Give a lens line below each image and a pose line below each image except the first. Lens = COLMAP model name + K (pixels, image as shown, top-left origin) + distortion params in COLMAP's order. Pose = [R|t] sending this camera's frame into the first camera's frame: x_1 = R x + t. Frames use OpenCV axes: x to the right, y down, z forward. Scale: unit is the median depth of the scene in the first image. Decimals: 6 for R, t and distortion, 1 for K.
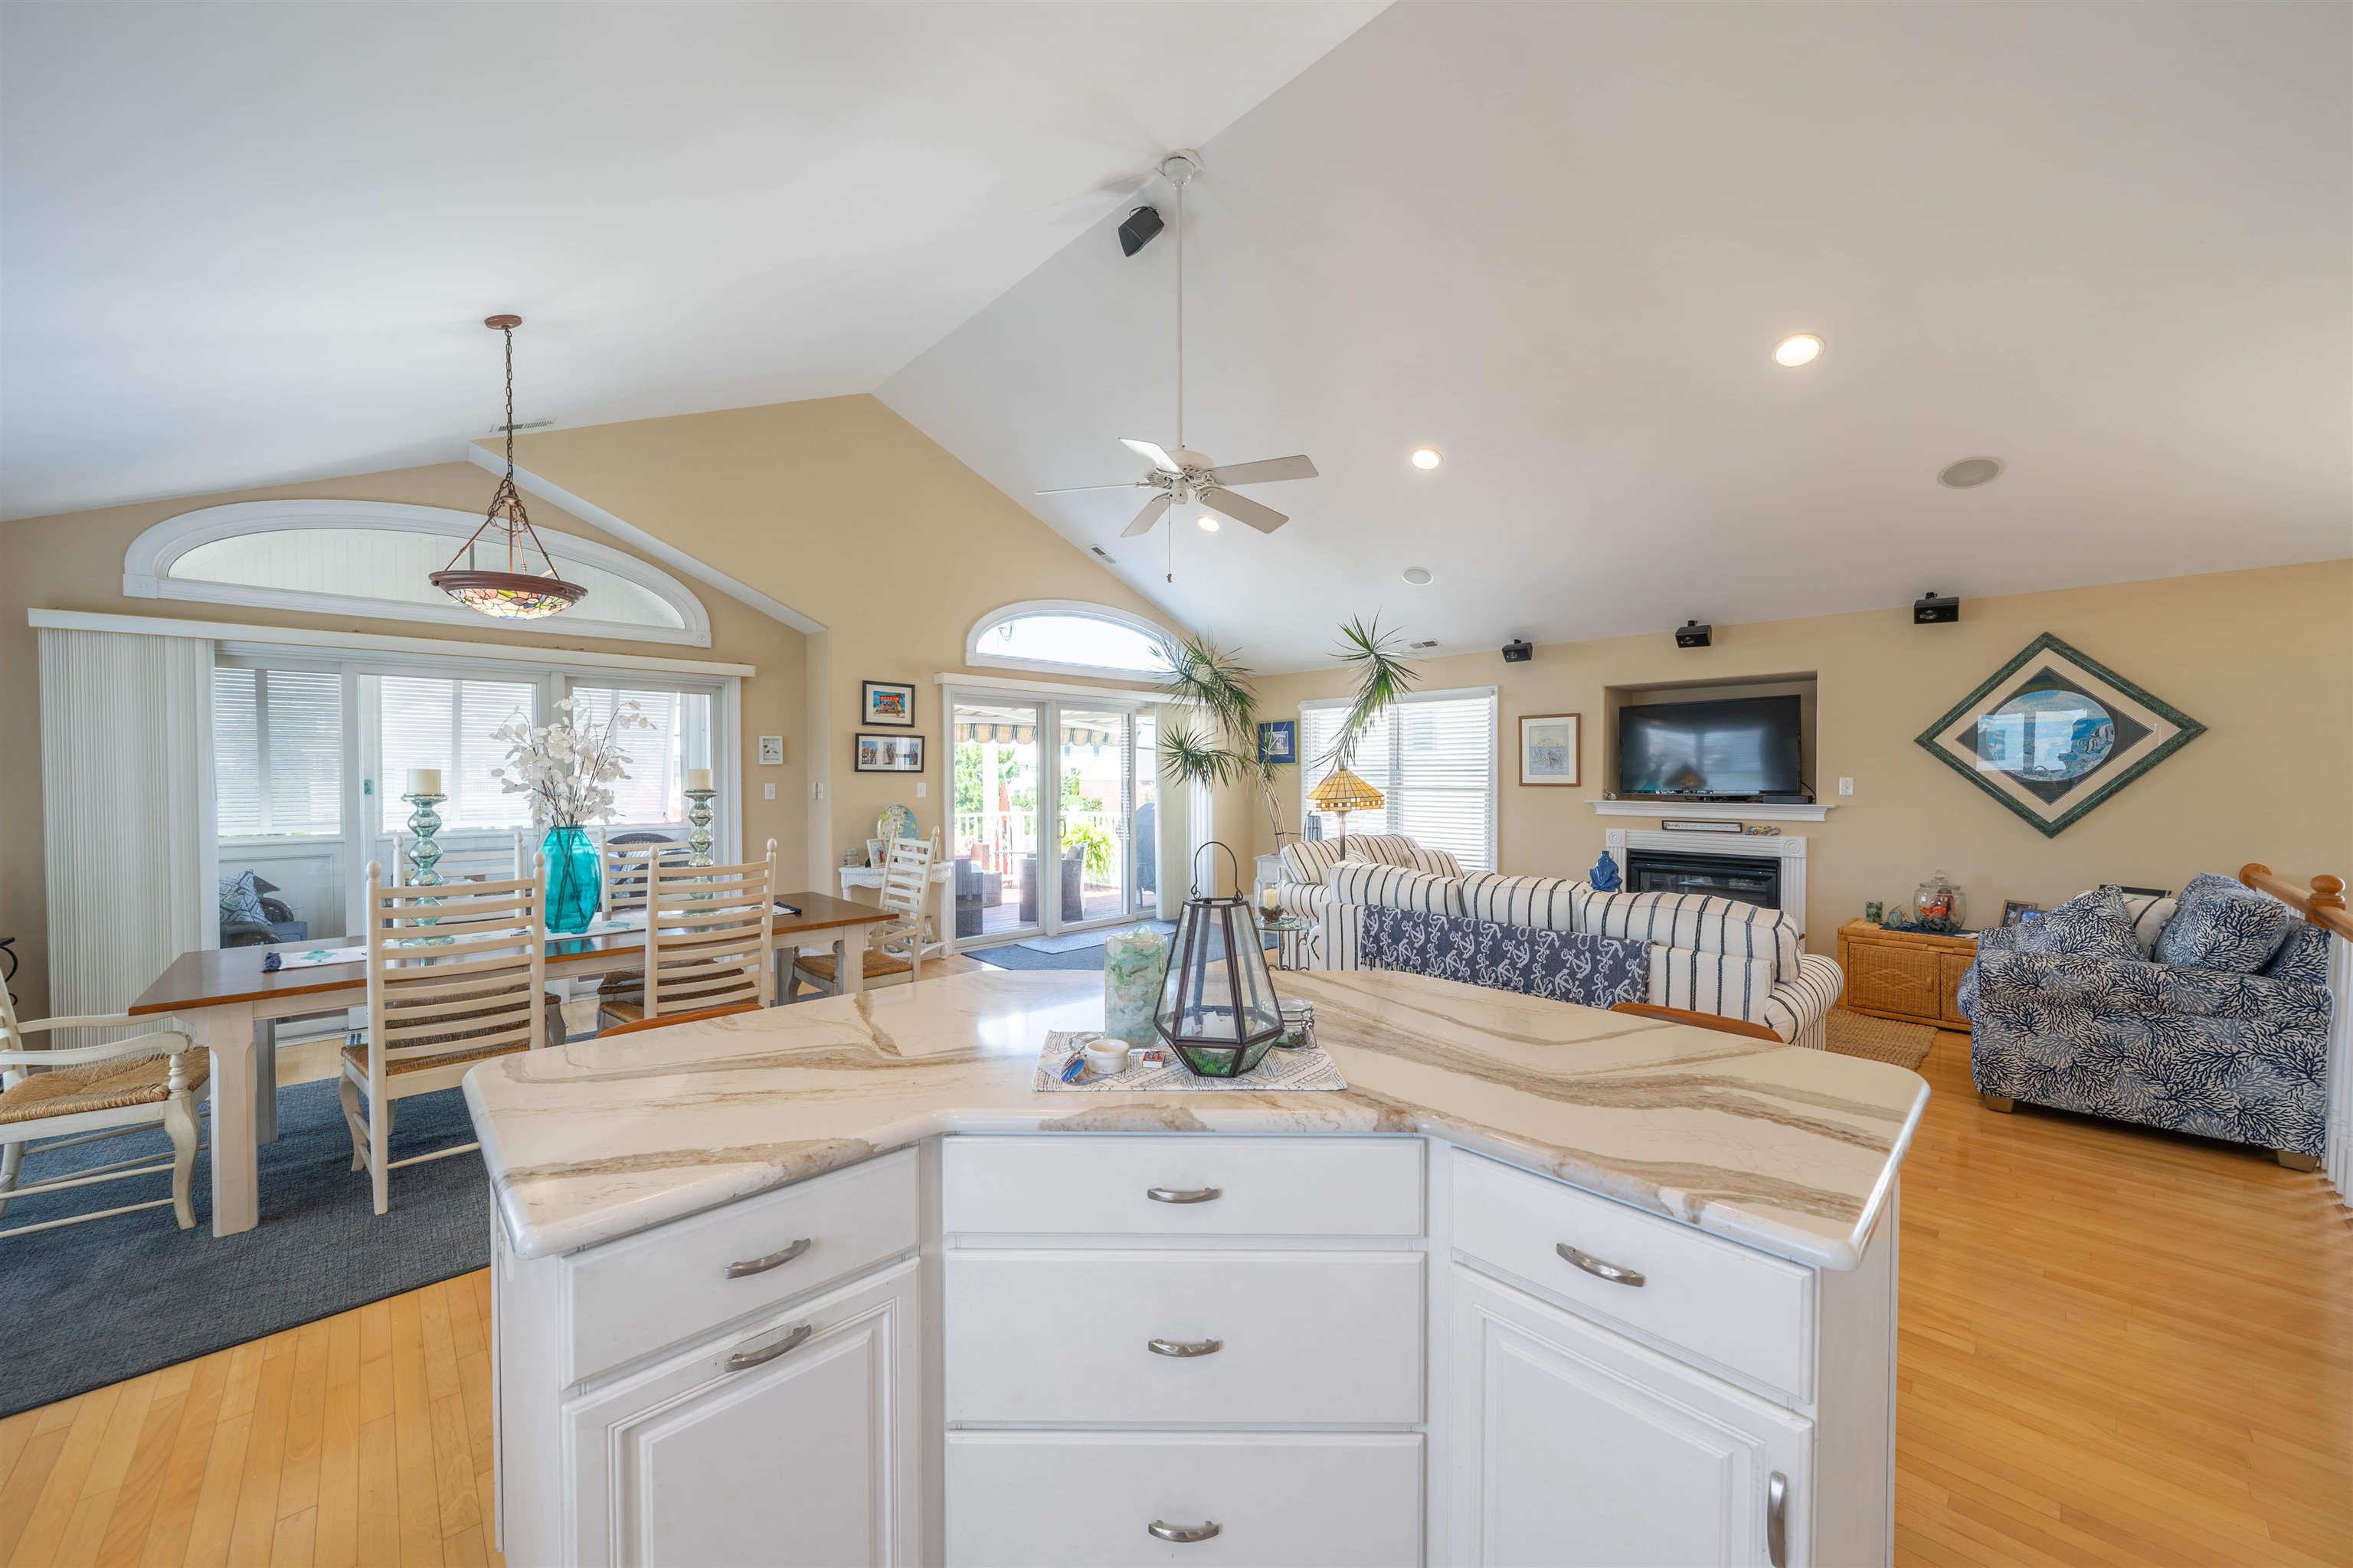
lens RADIAL K [[875.7, 0, 1145.7], [0, 875.7, 780.6], [0, 0, 1]] dist [-0.007167, -0.000034]
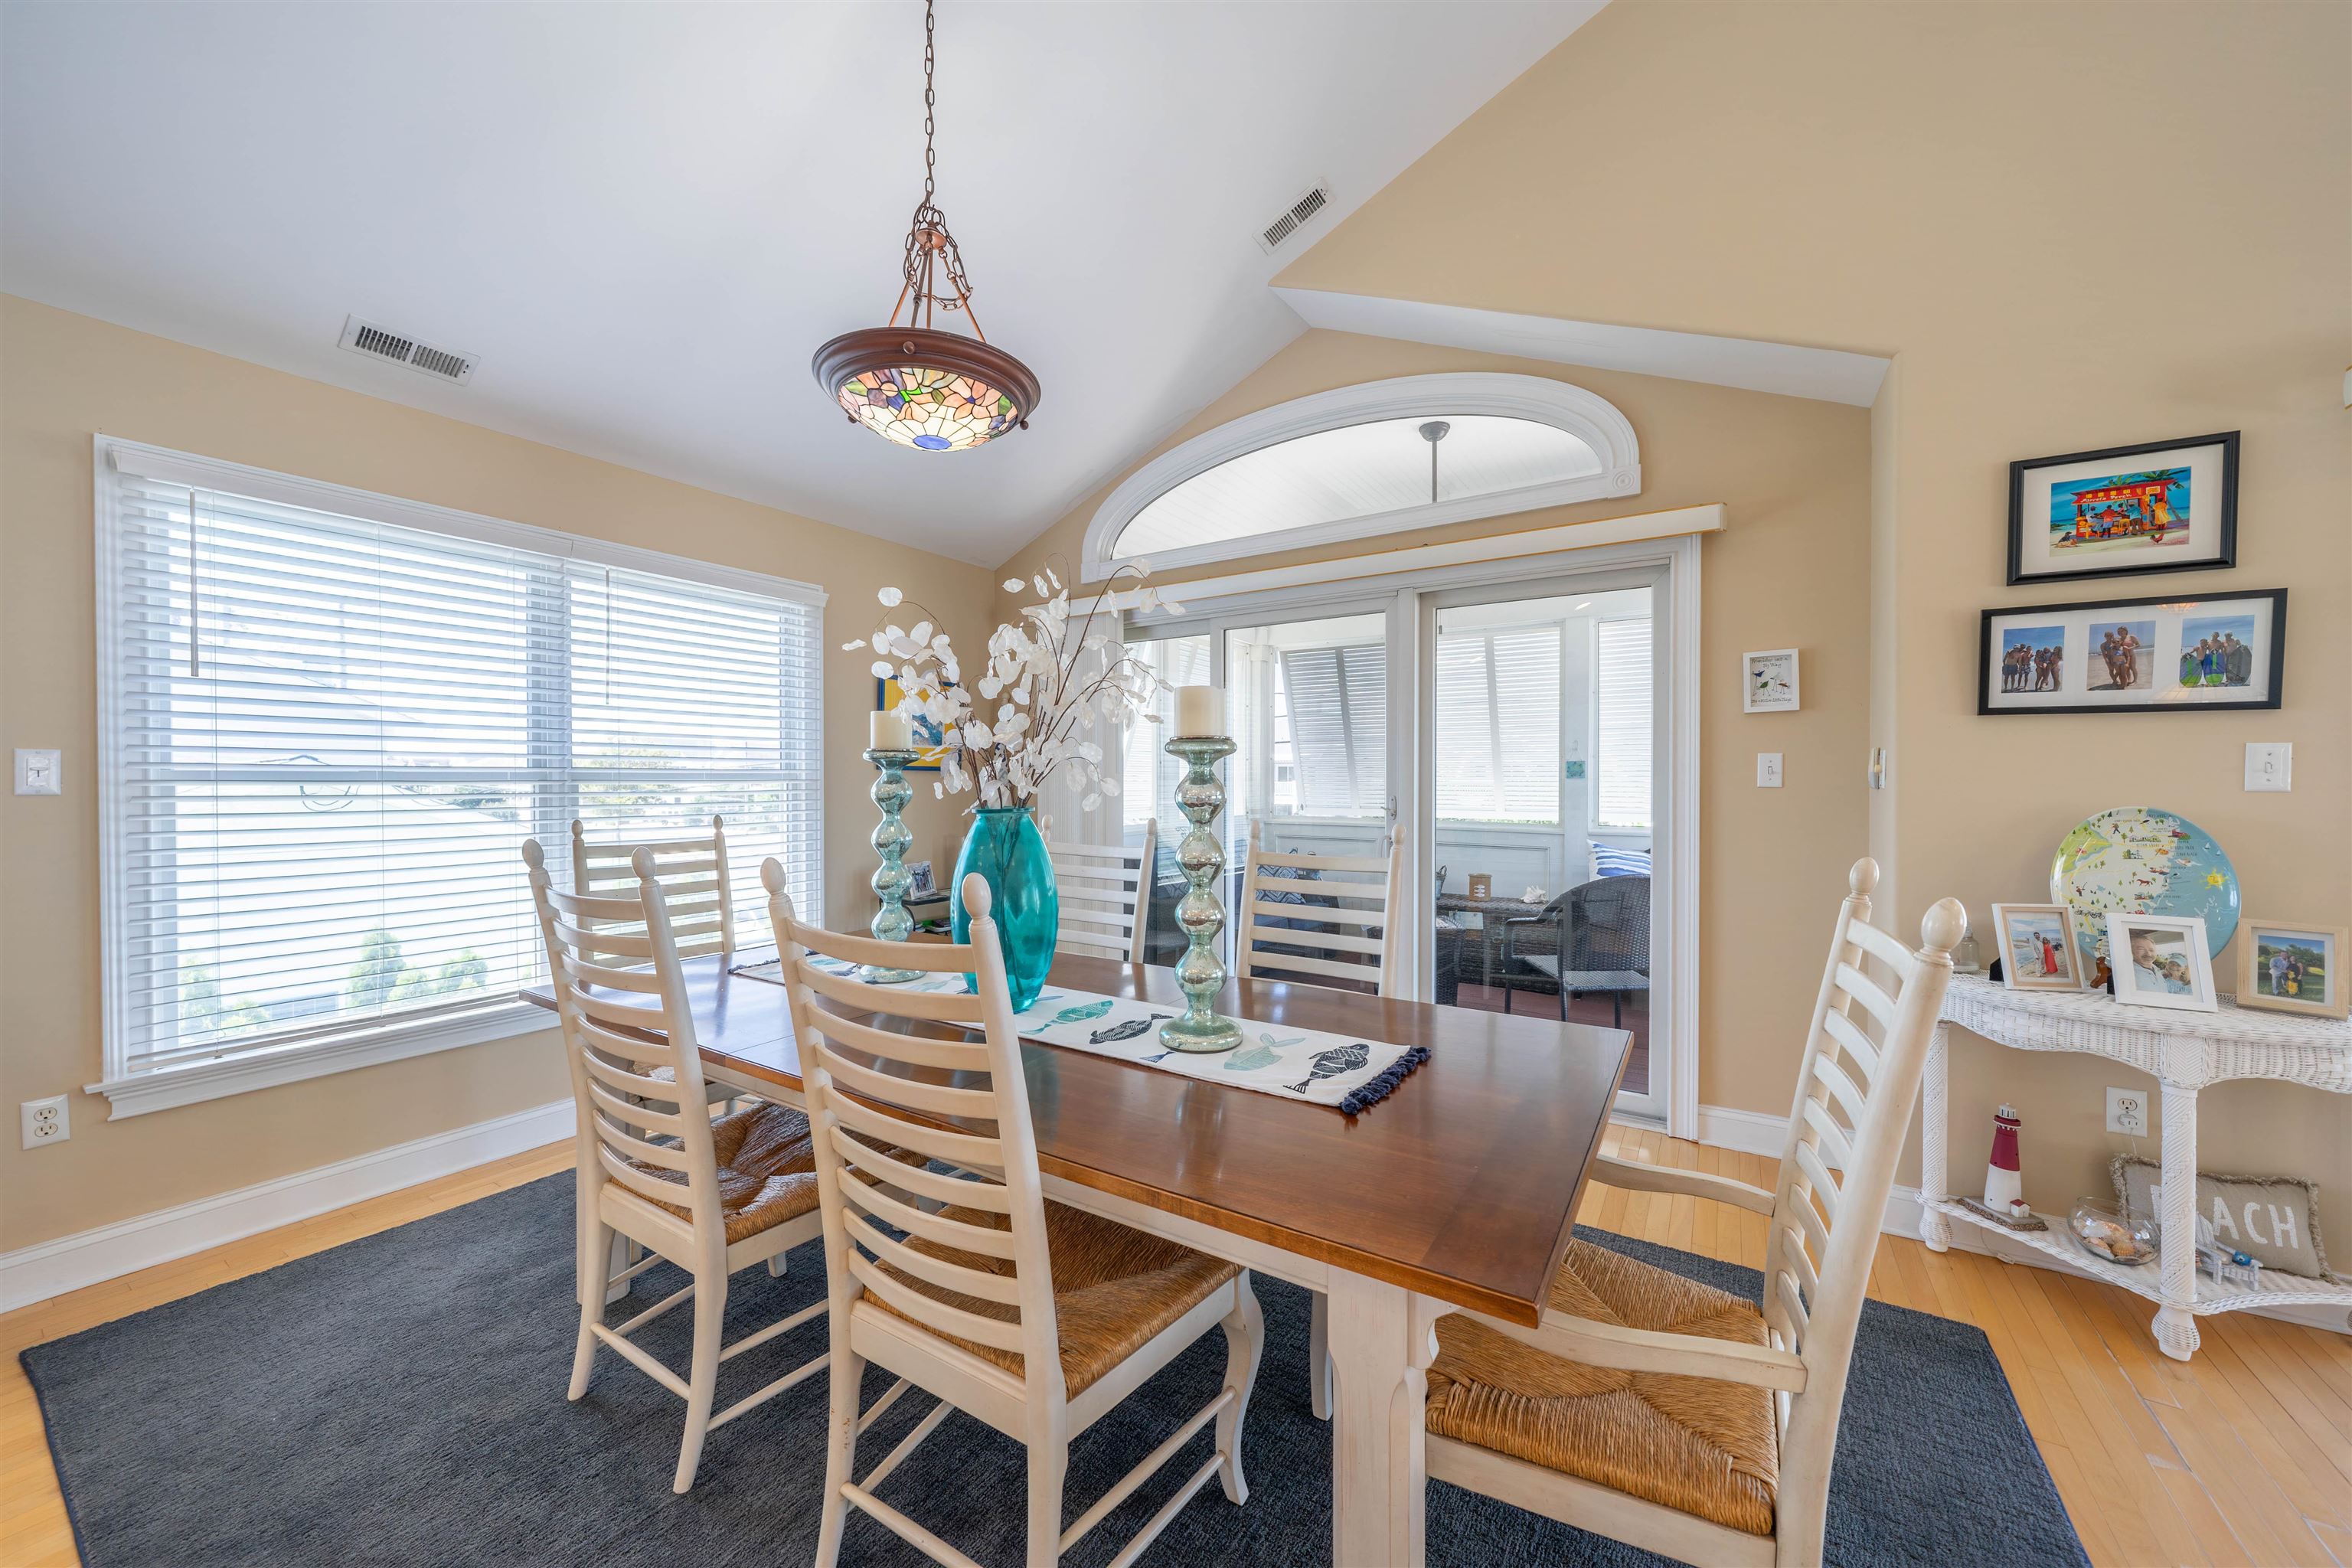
lens RADIAL K [[875.3, 0, 1185.4], [0, 875.3, 785.0], [0, 0, 1]] dist [-0.007167, -0.000034]
pose [[0.274263, 0.004787, -0.961643, -0.070297], [-0.009743, 0.999950, 0.002199, 0.021806], [0.961605, 0.008766, 0.274296, 0.573282]]
